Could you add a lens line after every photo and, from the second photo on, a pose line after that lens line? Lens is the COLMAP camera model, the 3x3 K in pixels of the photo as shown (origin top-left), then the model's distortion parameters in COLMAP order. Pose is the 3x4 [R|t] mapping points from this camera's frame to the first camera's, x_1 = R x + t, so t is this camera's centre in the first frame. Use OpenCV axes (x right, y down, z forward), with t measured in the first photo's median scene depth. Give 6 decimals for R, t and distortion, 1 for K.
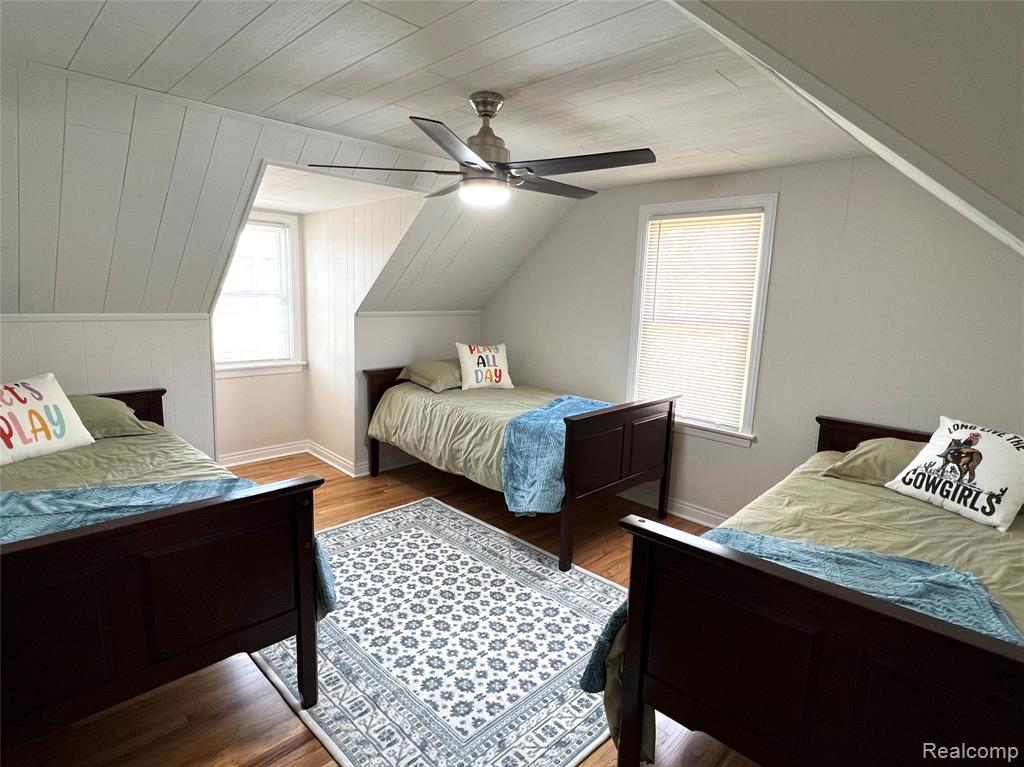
lens RADIAL K [[551.5, 0, 510.4], [0, 551.5, 386.0], [0, 0, 1]] dist [-0.004299, -0.001028]
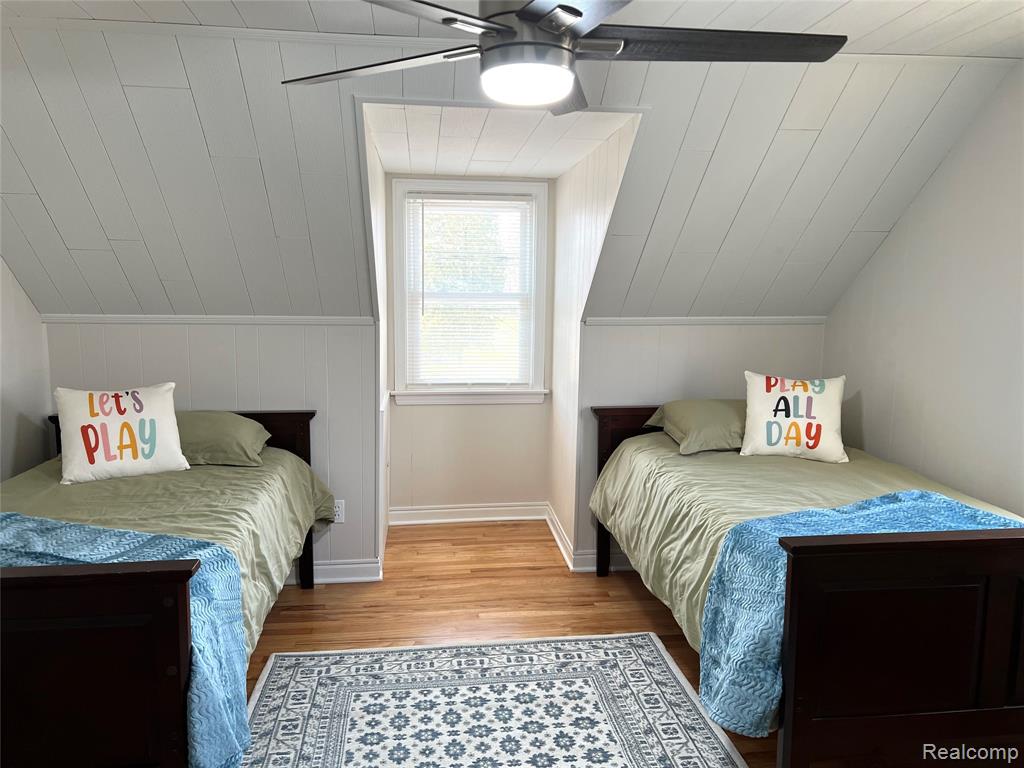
lens RADIAL K [[774.0, 0, 512.6], [0, 774.0, 380.4], [0, 0, 1]] dist [0.016490, -0.001433]
pose [[0.788285, 0.051774, -0.613128, 0.260473], [-0.089599, 0.995491, -0.031134, -0.028294], [0.608752, 0.079478, 0.789370, 0.277146]]
